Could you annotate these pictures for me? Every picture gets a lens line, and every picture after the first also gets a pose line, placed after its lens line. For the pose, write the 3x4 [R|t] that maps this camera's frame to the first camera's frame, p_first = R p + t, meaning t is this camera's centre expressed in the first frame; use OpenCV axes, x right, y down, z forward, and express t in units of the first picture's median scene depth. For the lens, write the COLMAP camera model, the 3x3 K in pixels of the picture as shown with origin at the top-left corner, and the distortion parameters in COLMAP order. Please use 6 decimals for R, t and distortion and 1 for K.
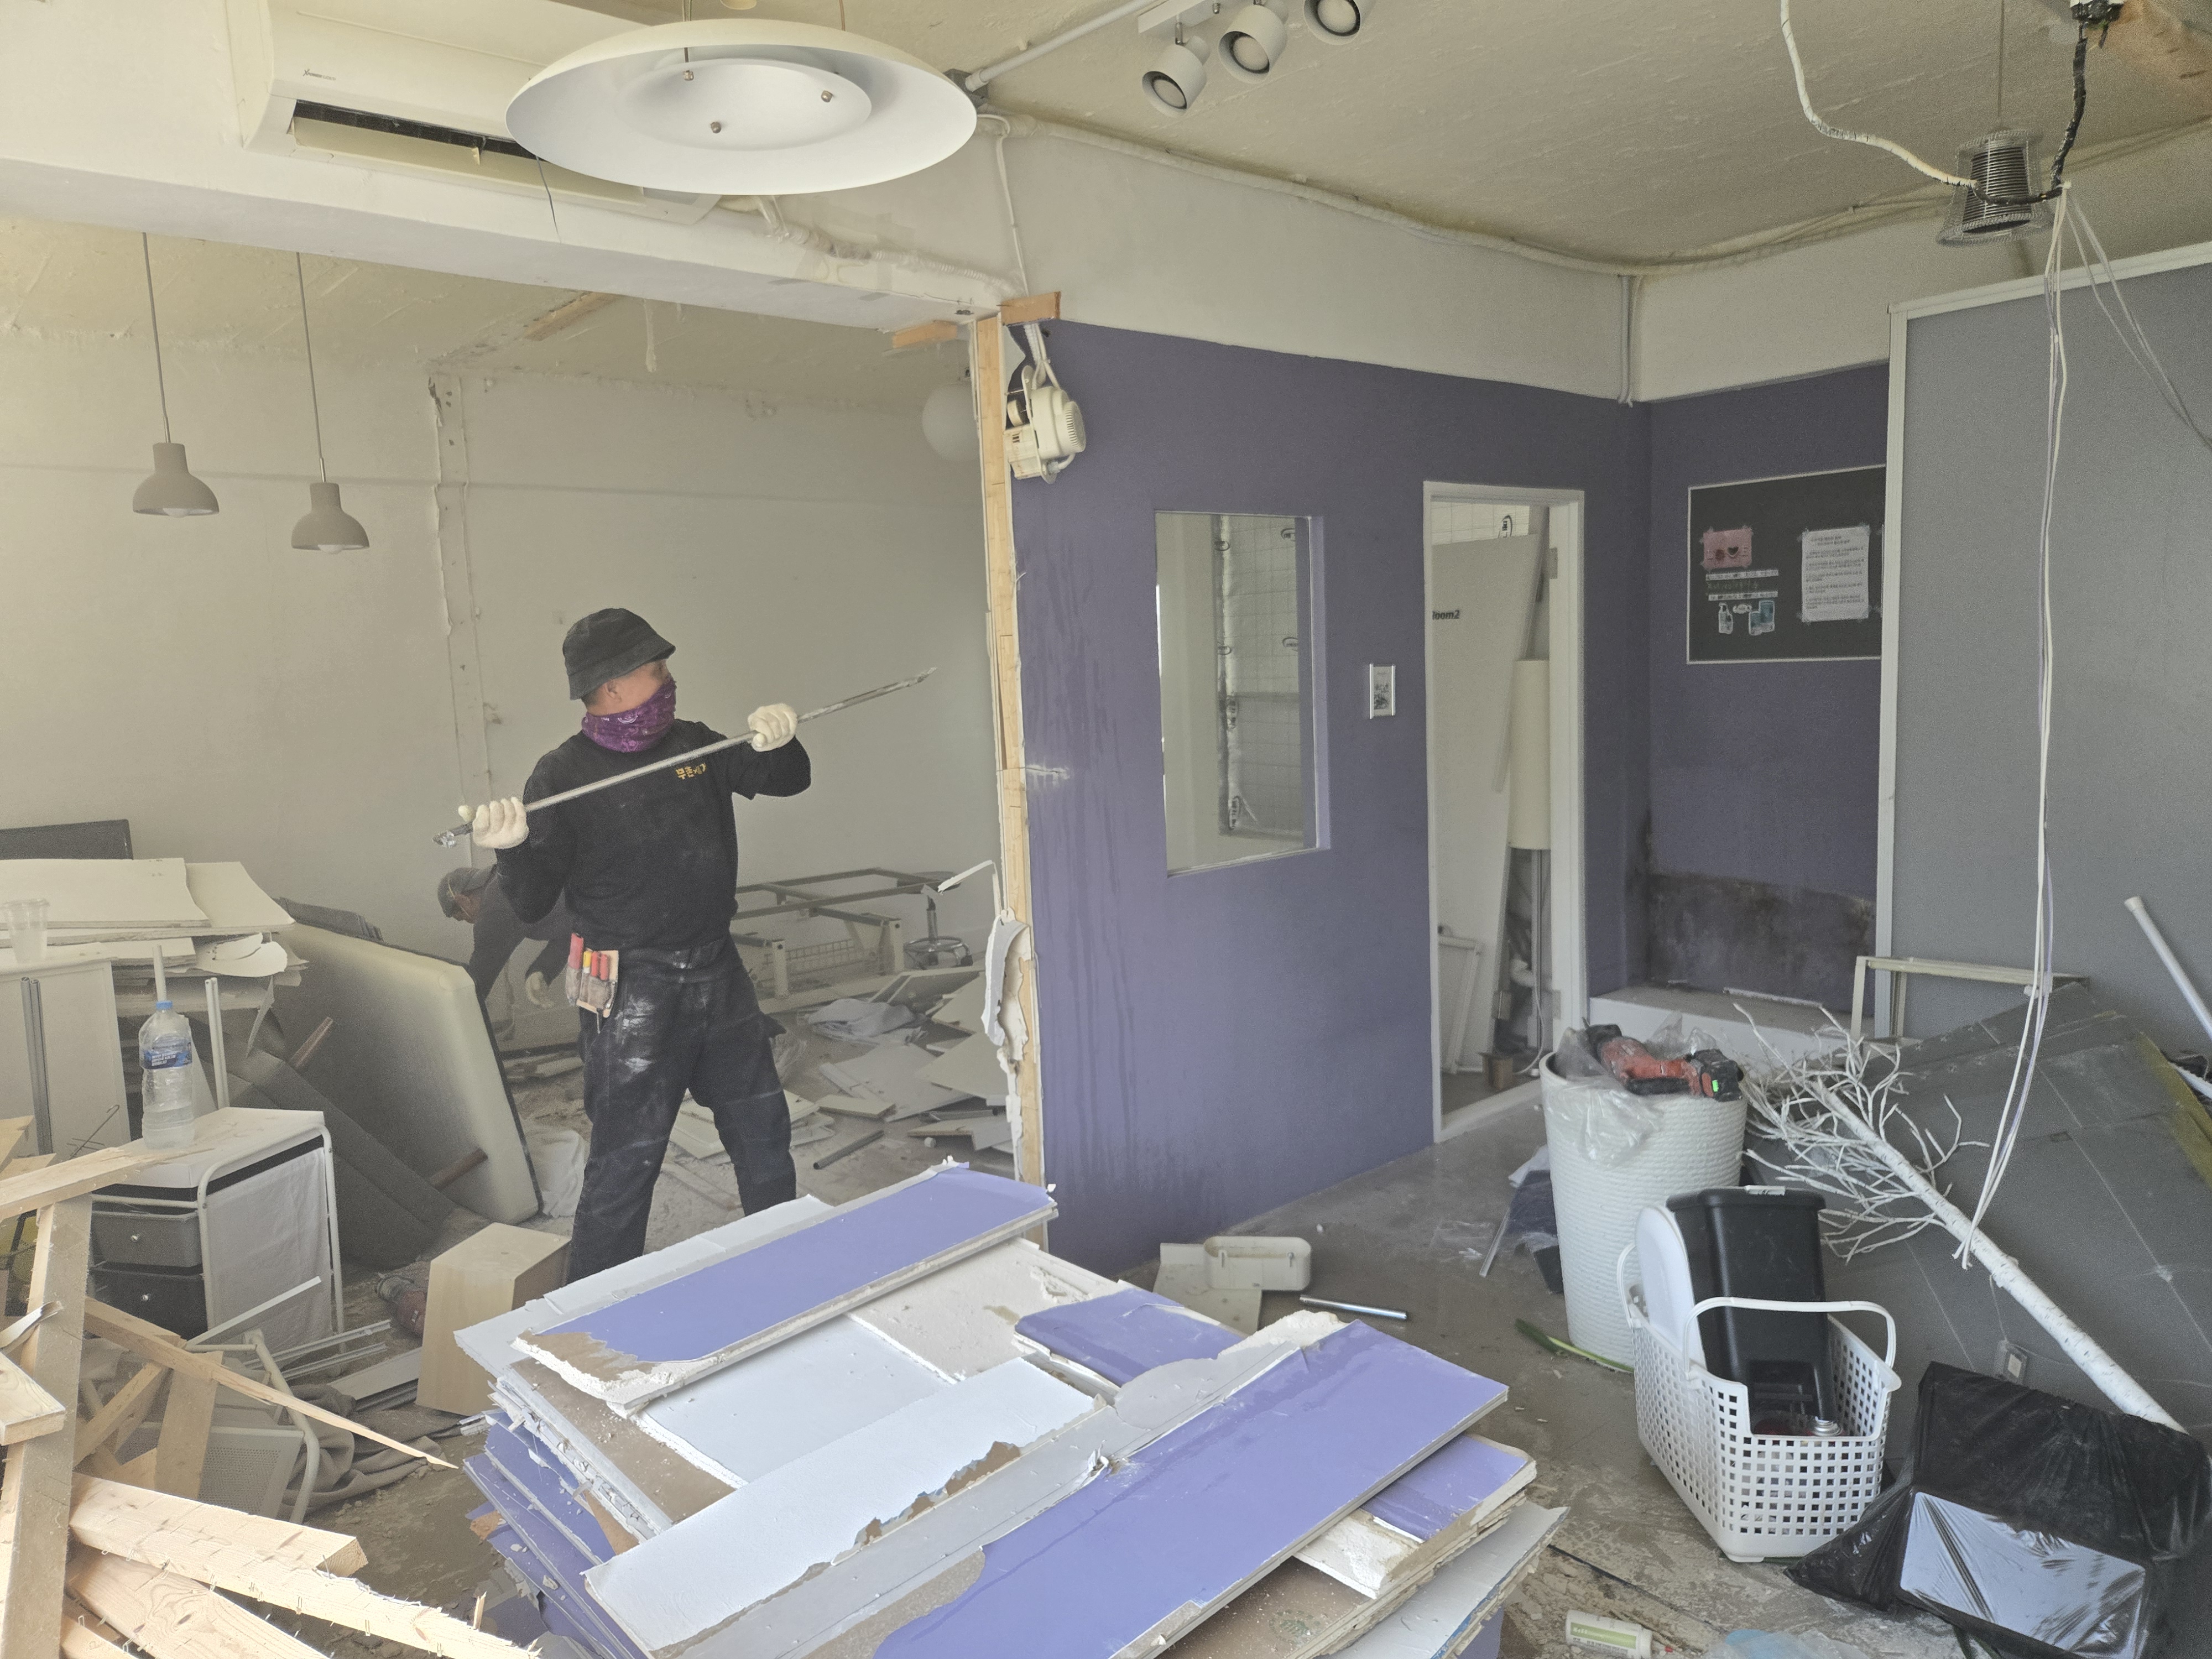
lens RADIAL K [[1489.2, 0, 1104.0], [0, 1489.2, 827.4], [0, 0, 1]] dist [0.019451, -0.002671]
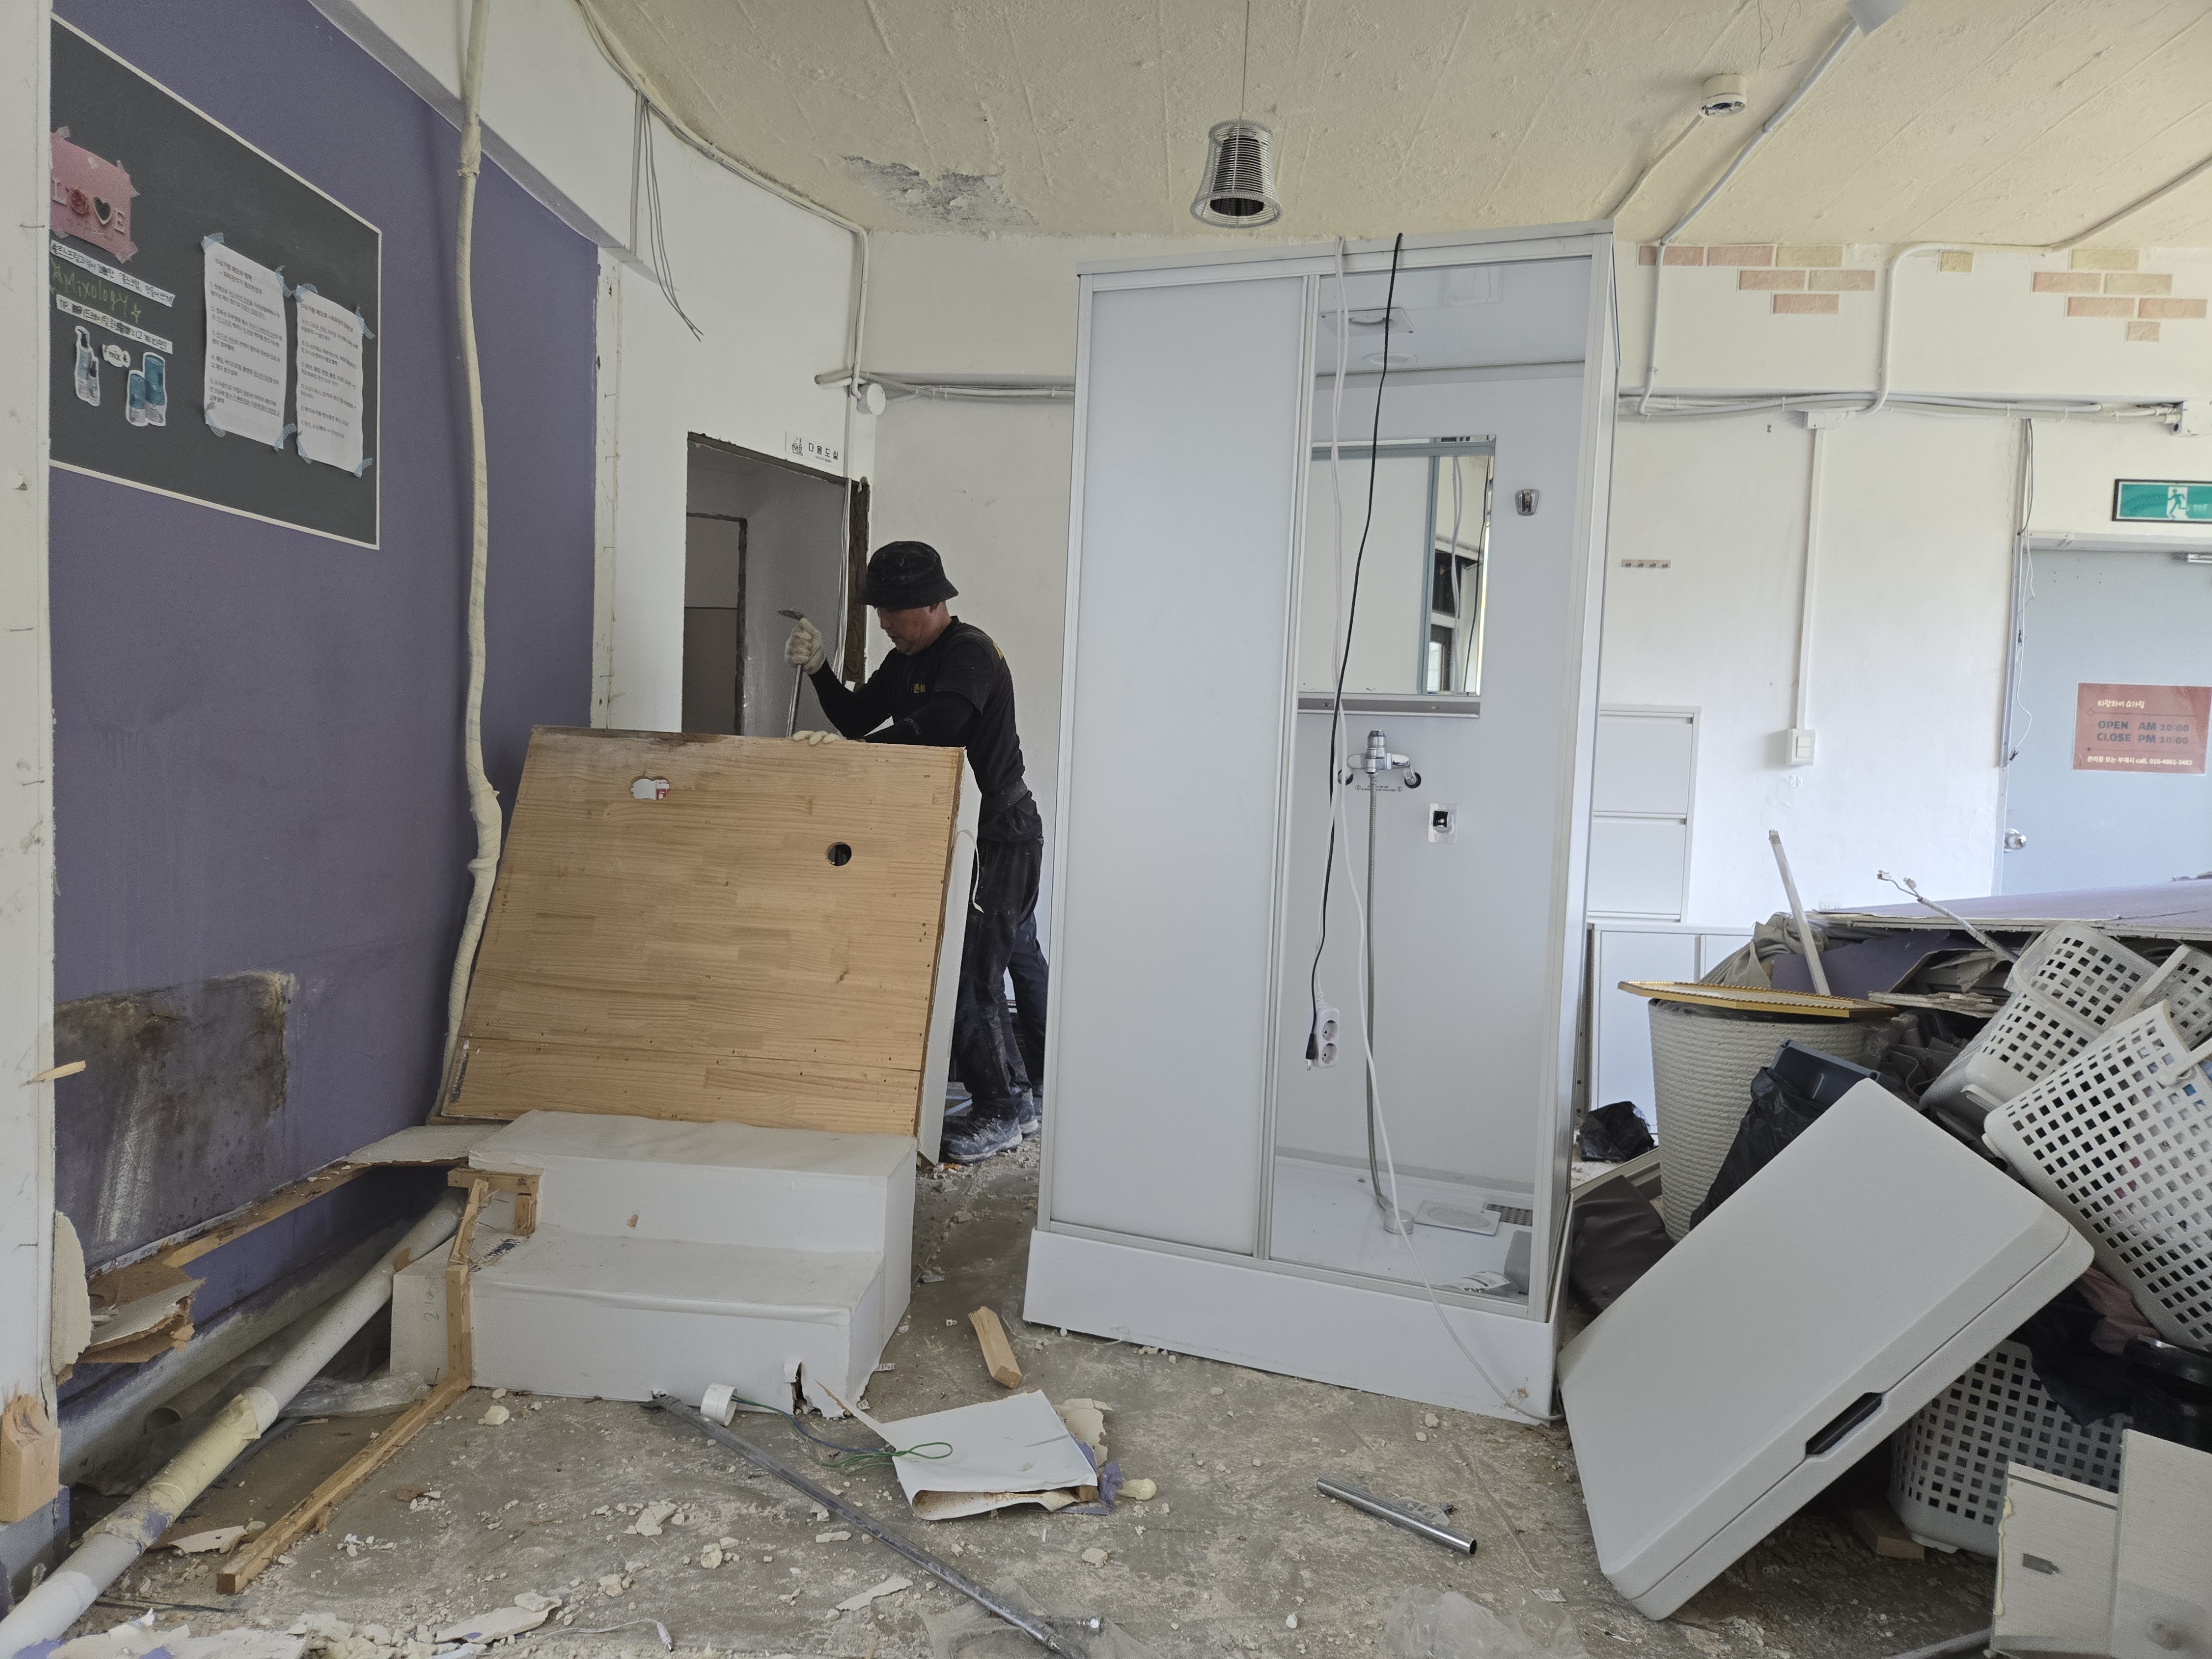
lens RADIAL K [[1489.2, 0, 1105.3], [0, 1489.2, 820.8], [0, 0, 1]] dist [0.019451, -0.002671]
pose [[-0.693527, -0.021115, 0.720122, -0.079954], [0.064621, 0.993718, 0.091371, -0.035741], [-0.717527, 0.109903, -0.687805, 1.111343]]
